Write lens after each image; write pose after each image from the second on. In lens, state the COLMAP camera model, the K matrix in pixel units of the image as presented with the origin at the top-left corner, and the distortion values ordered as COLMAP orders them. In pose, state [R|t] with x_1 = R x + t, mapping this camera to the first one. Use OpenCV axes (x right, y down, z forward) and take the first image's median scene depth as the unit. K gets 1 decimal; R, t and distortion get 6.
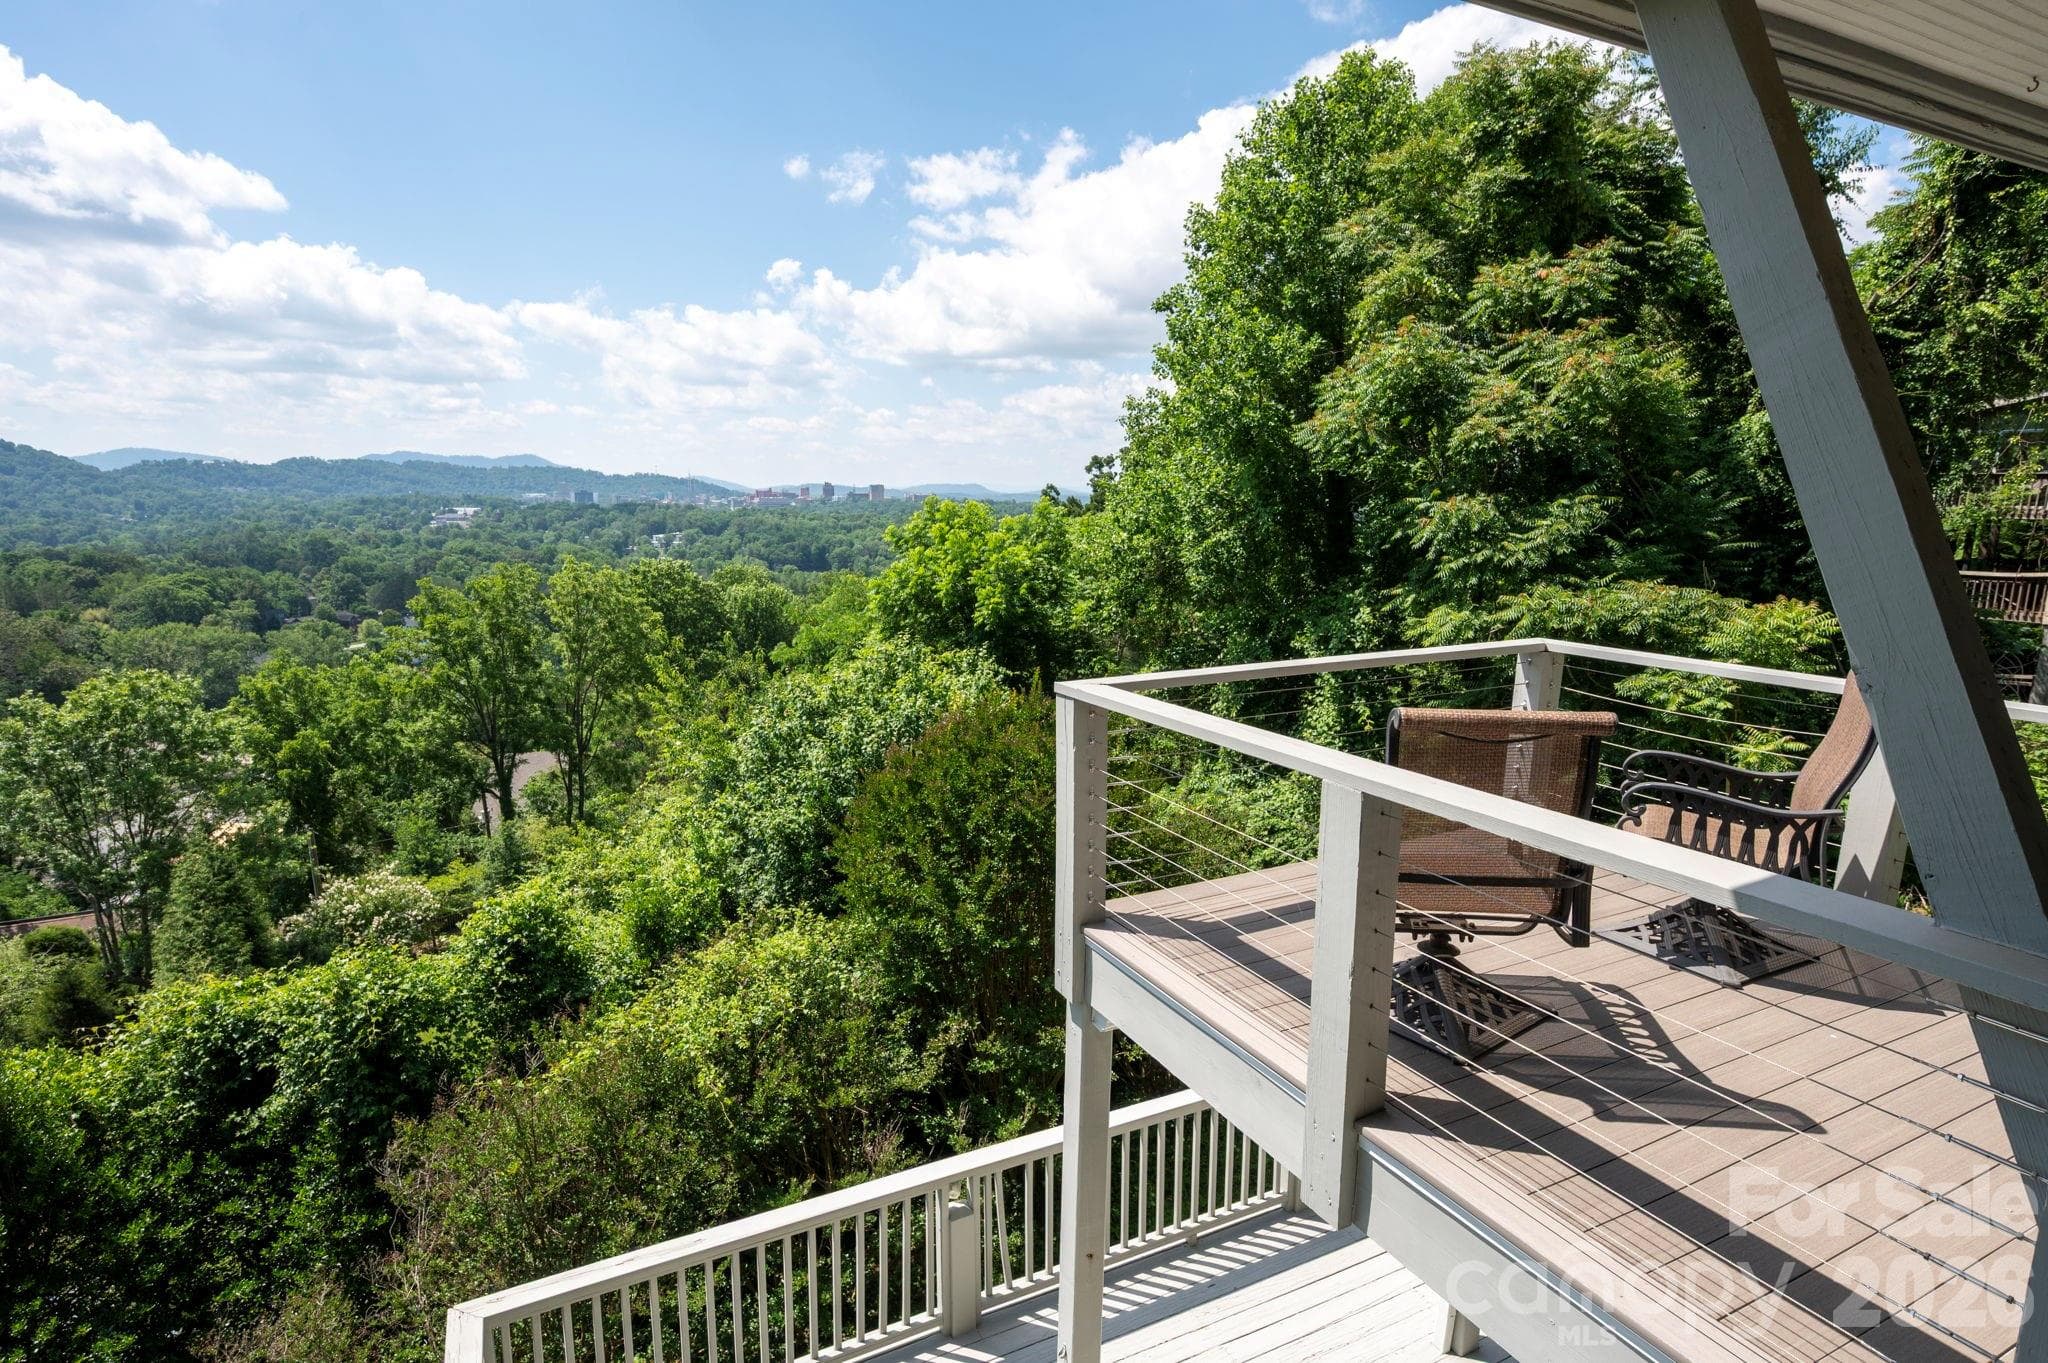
lens RADIAL K [[1069.9, 0, 1025.5], [0, 1069.9, 693.6], [0, 0, 1]] dist [0.002395, 0.000208]
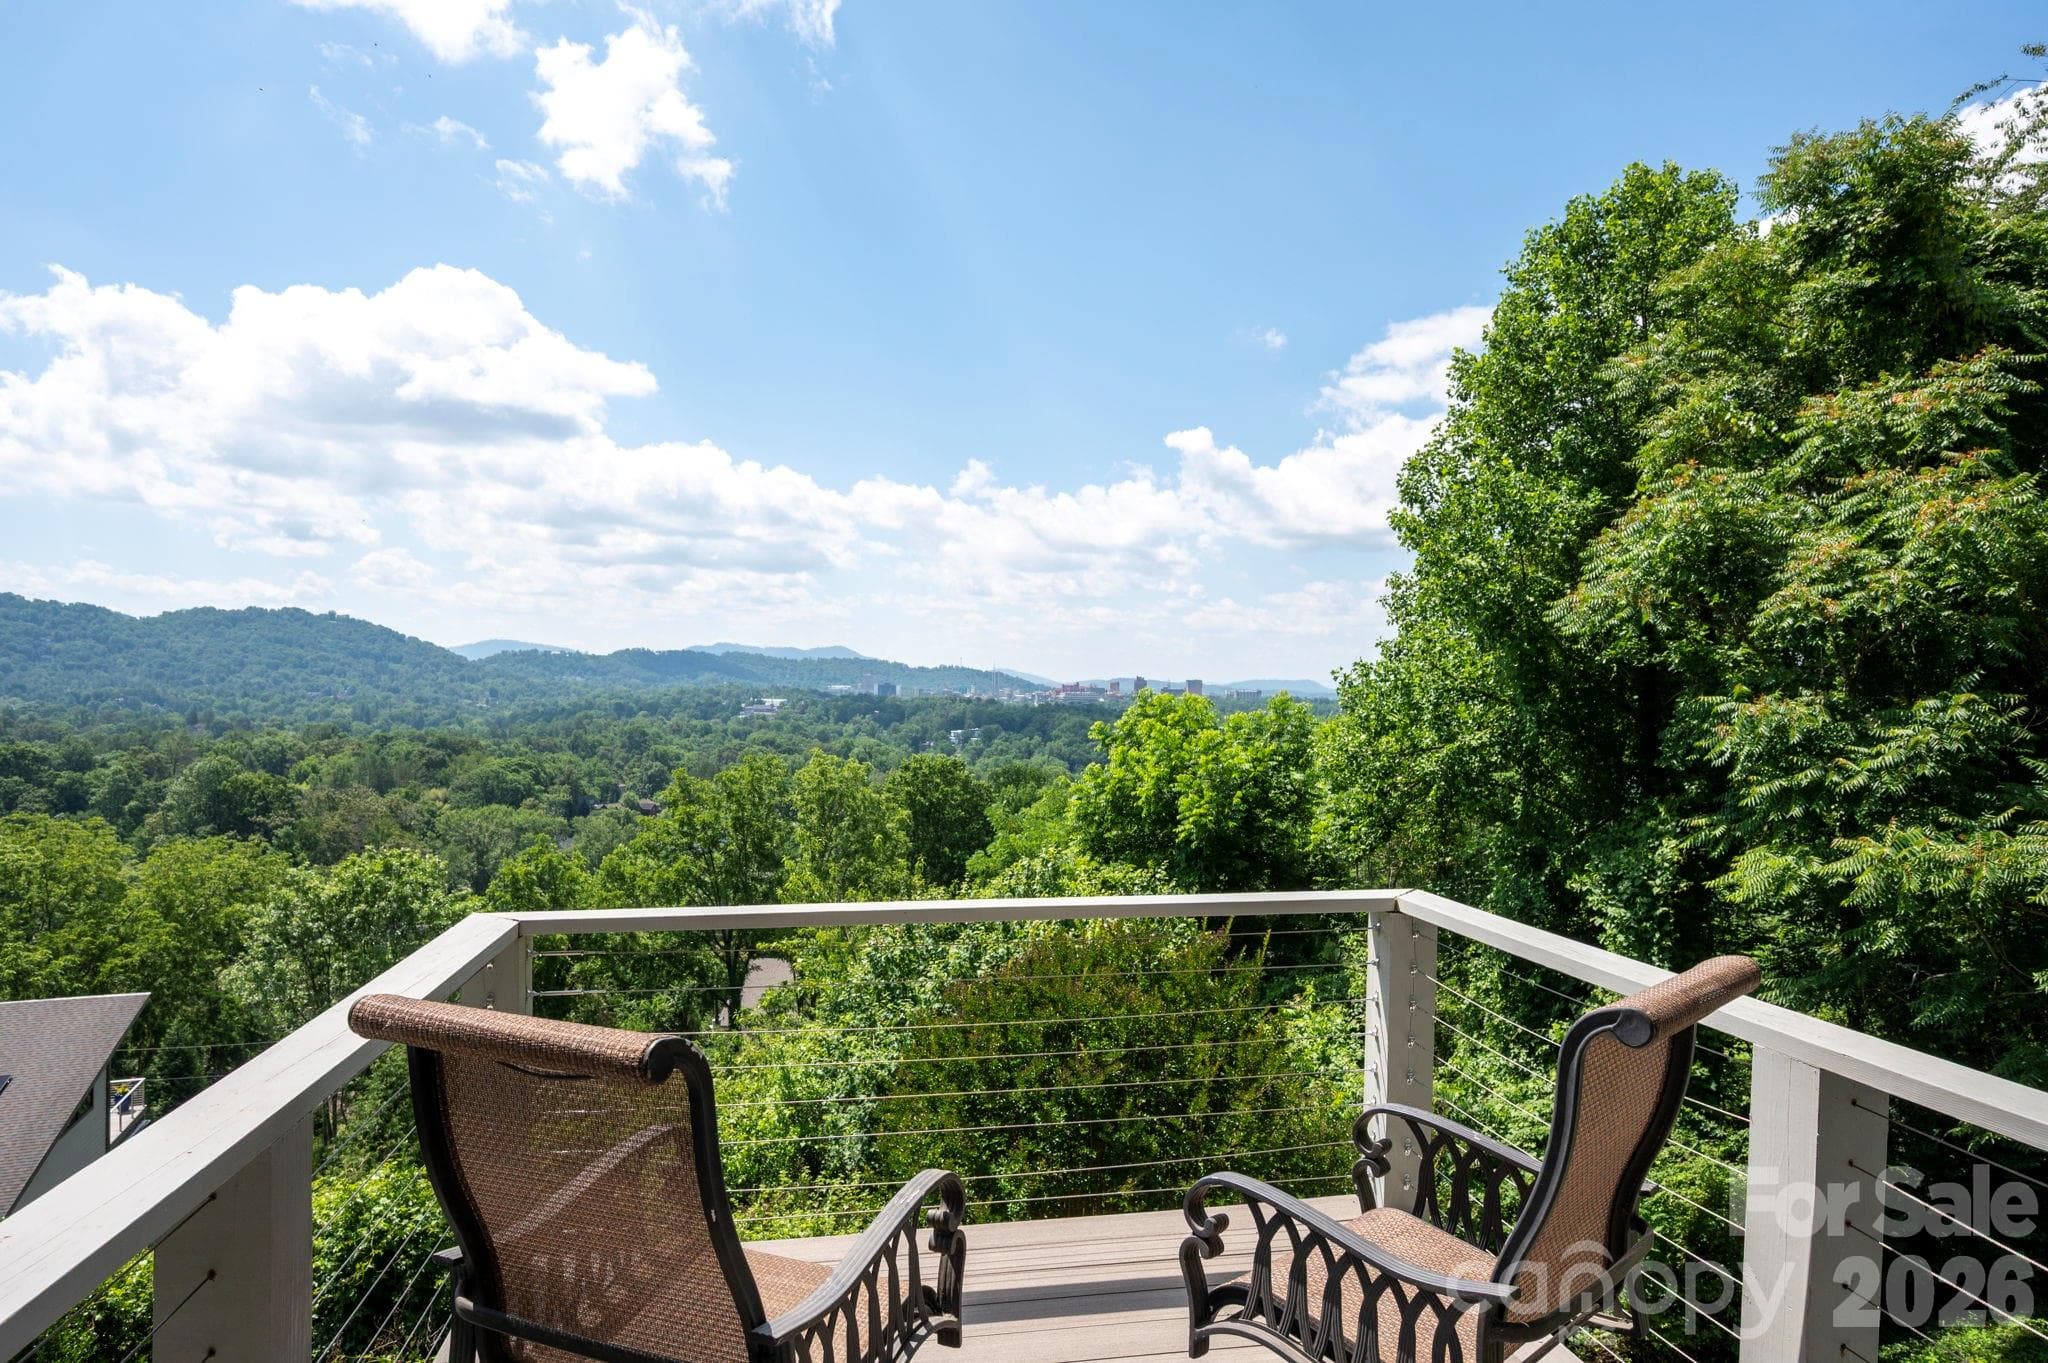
lens RADIAL K [[1222.8, 0, 1013.9], [0, 1222.8, 685.2], [0, 0, 1]] dist [-0.003300, 0.005093]
pose [[0.960292, 0.010673, -0.278792, 0.111989], [-0.062668, 0.981985, -0.178264, -0.006803], [0.271867, 0.188657, 0.943662, 0.059956]]
